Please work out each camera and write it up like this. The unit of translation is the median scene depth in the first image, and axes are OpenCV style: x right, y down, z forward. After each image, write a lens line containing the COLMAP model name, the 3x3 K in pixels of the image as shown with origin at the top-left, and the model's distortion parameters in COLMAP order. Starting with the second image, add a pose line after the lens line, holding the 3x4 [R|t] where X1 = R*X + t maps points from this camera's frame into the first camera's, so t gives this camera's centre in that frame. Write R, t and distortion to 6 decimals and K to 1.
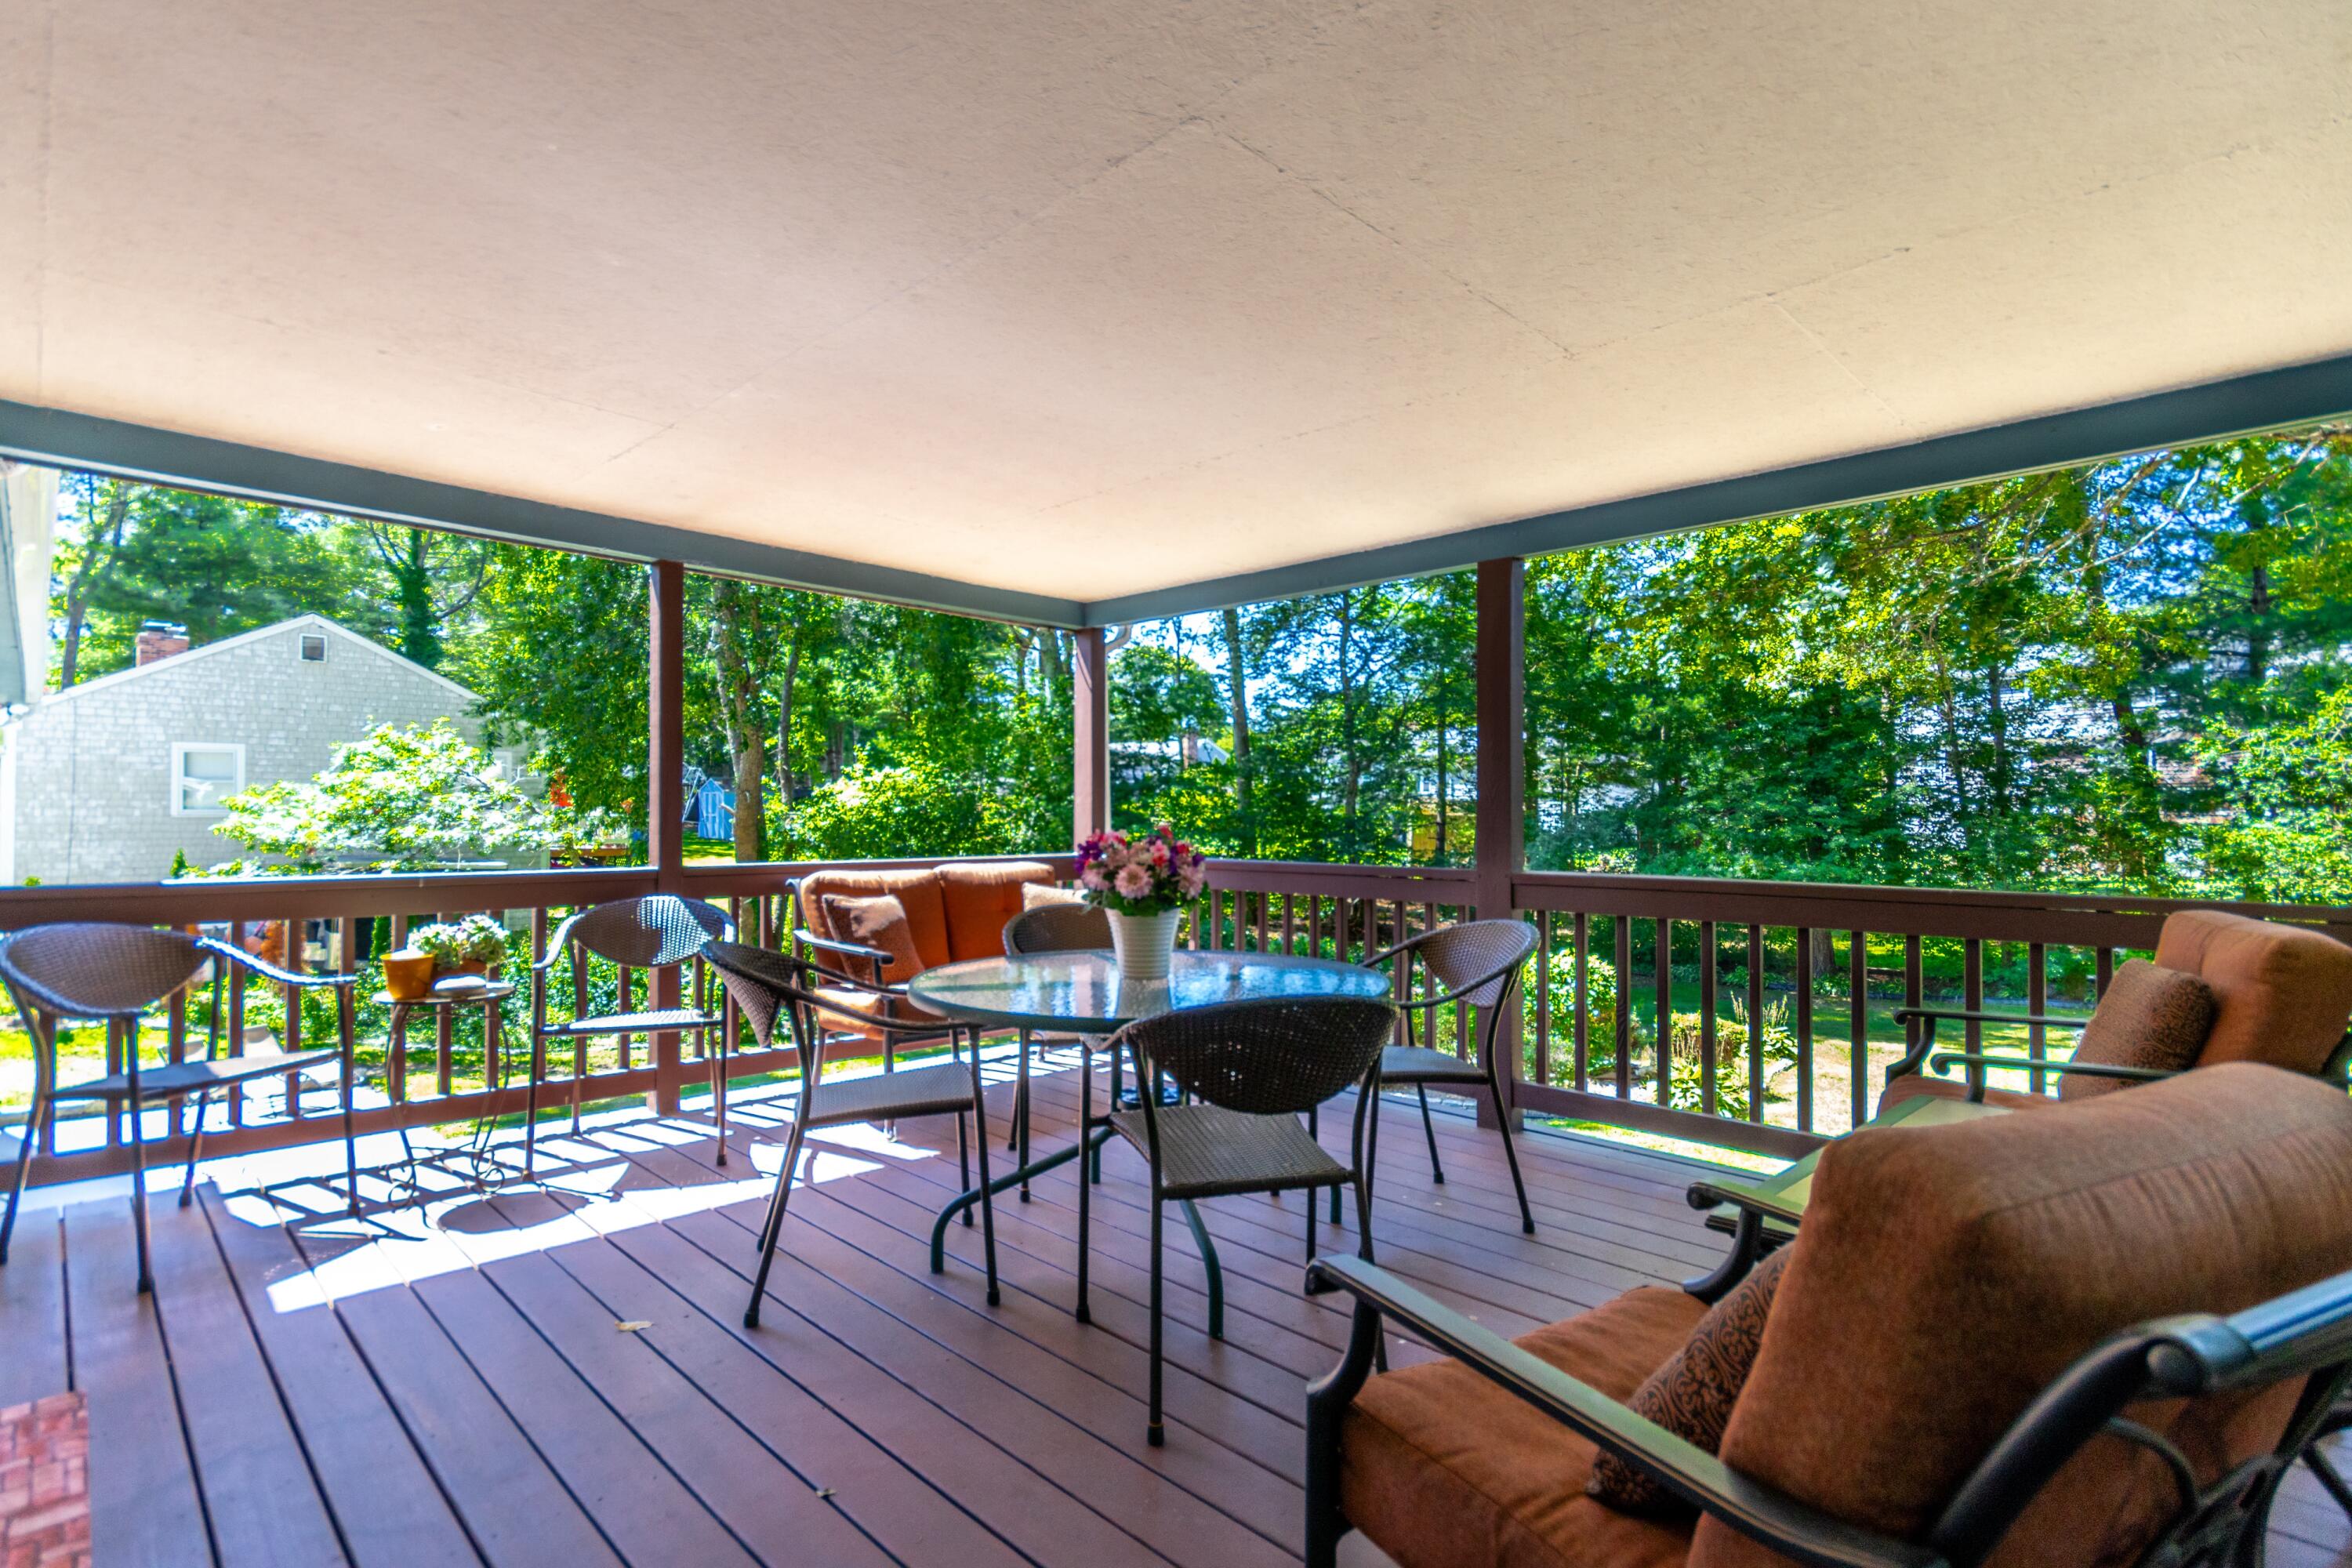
lens RADIAL K [[1161.5, 0, 1196.2], [0, 1161.5, 814.9], [0, 0, 1]] dist [0.001823, 0.000337]
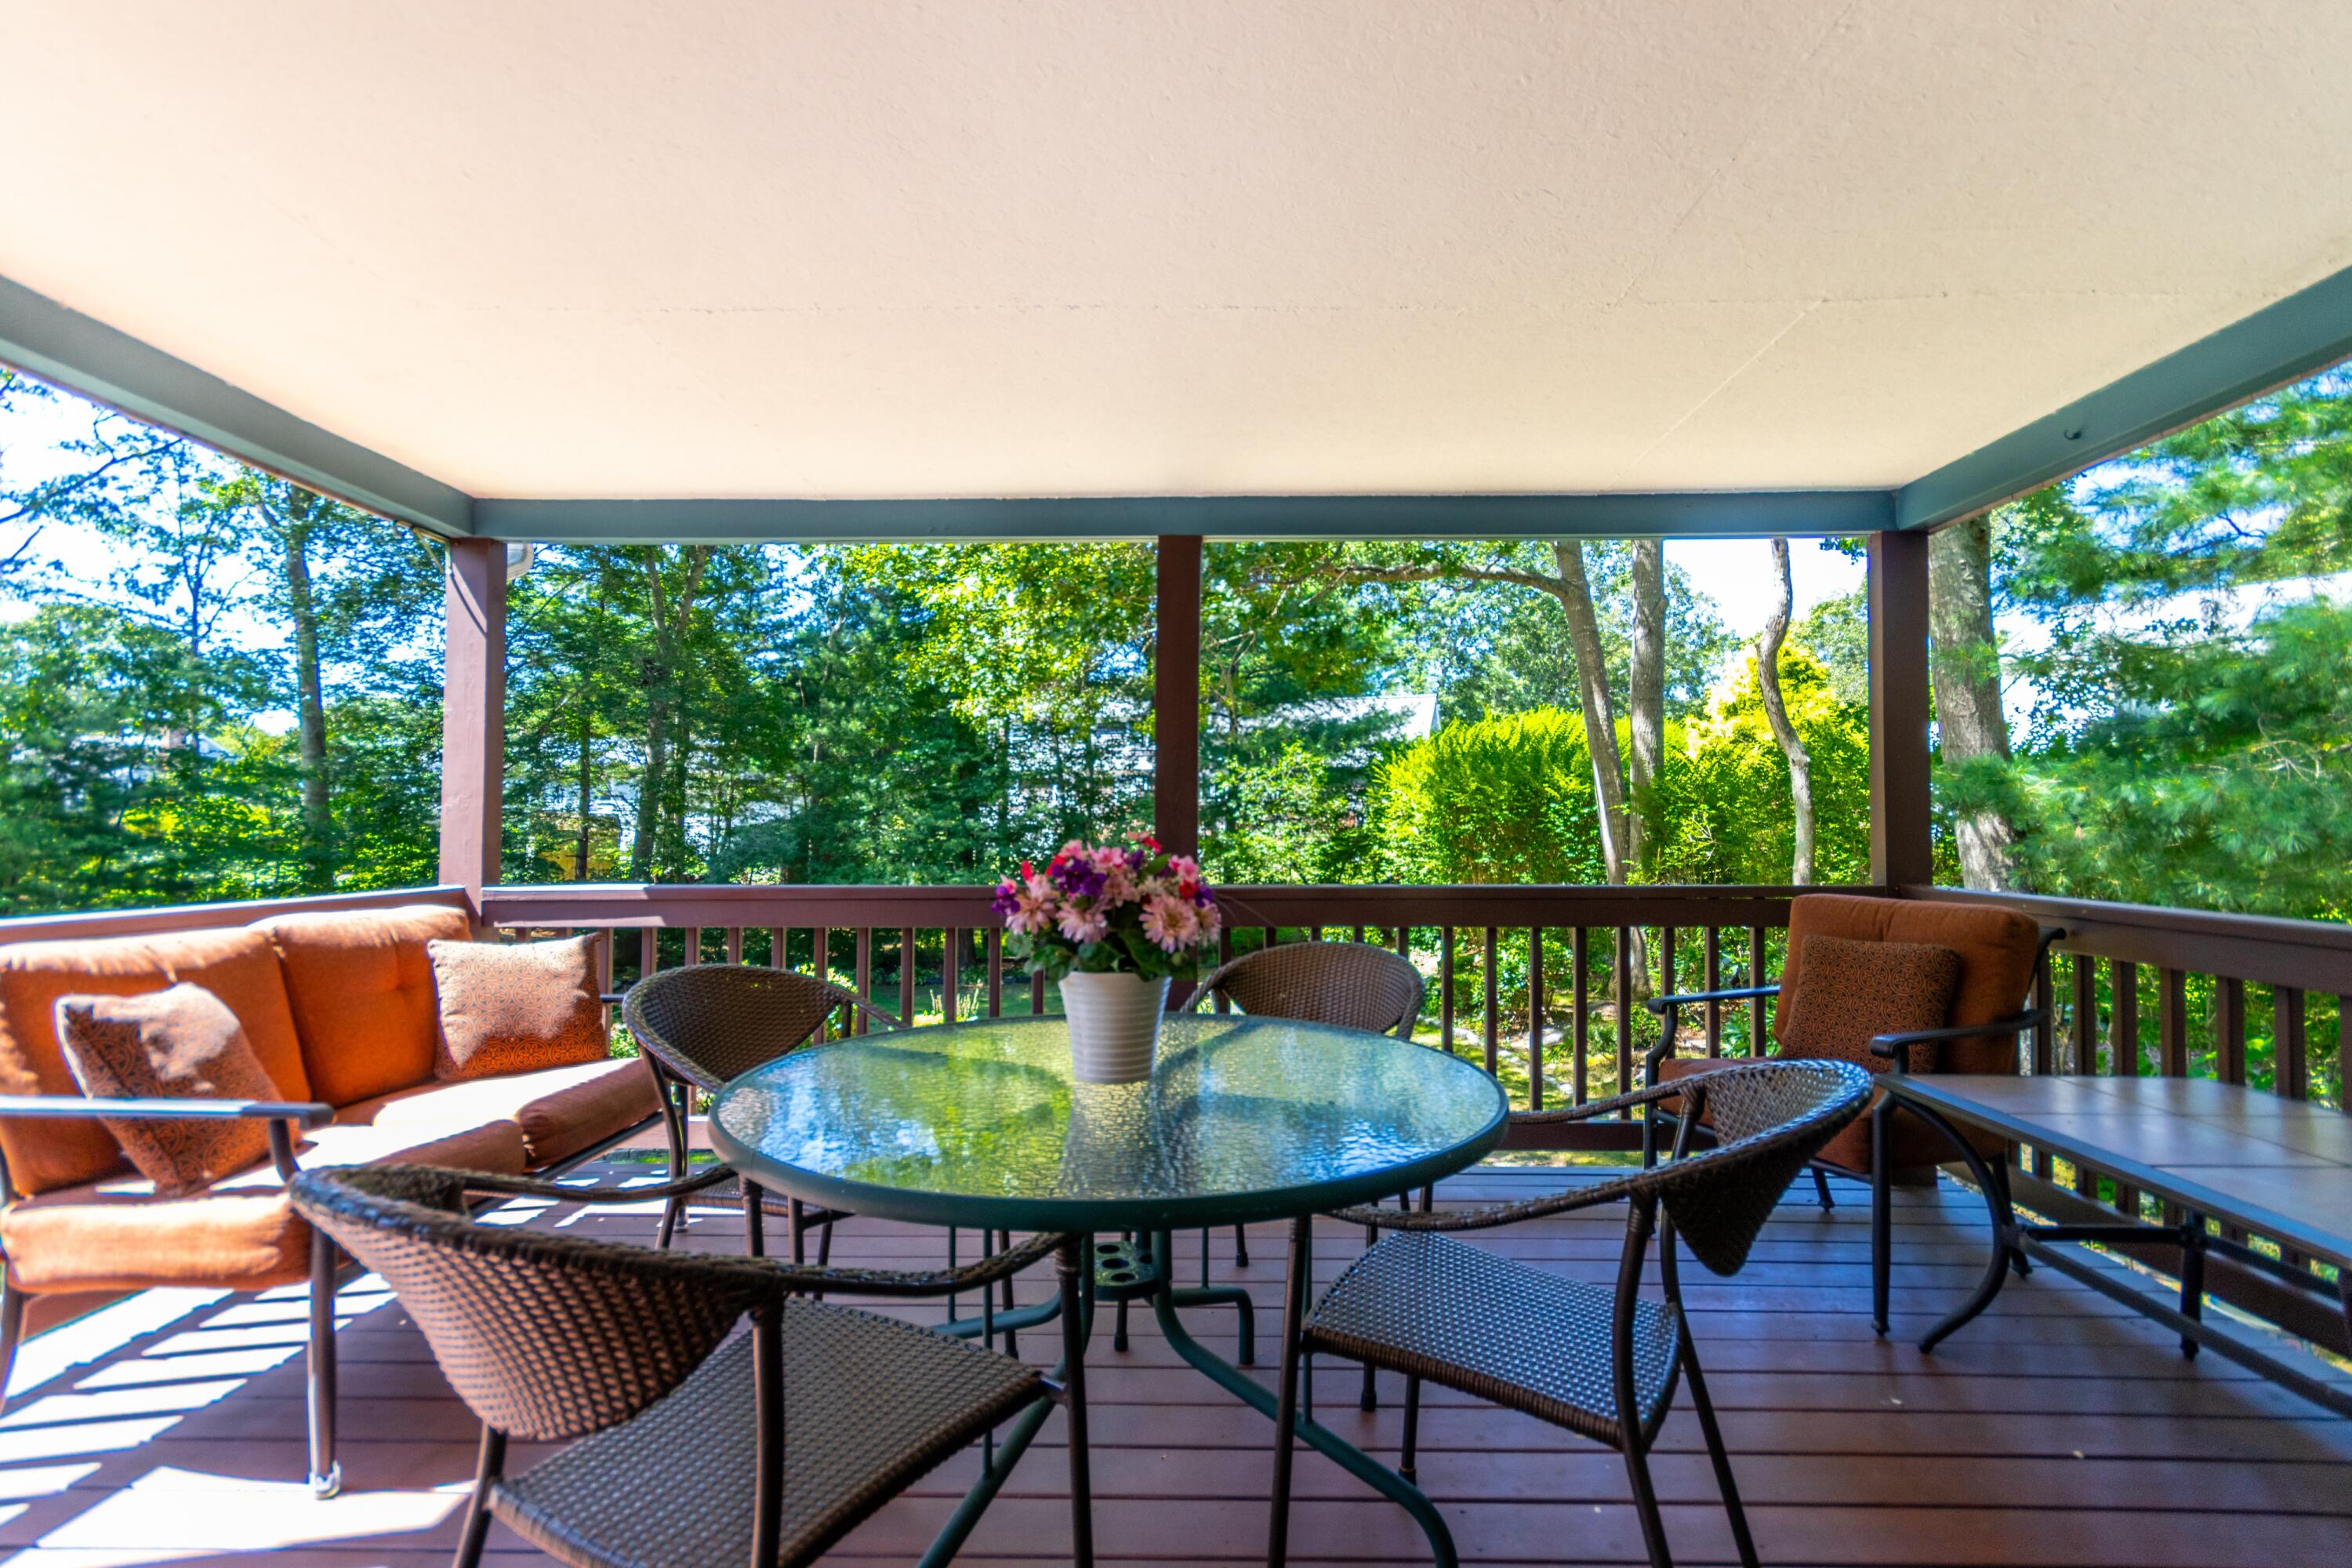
lens RADIAL K [[1088.4, 0, 1191.8], [0, 1088.4, 791.9], [0, 0, 1]] dist [-0.000739, 0.000437]
pose [[0.720411, 0.021510, 0.693213, -0.269721], [0.003353, 0.999399, -0.034496, 0.003650], [-0.693539, 0.027175, 0.719907, 0.345735]]
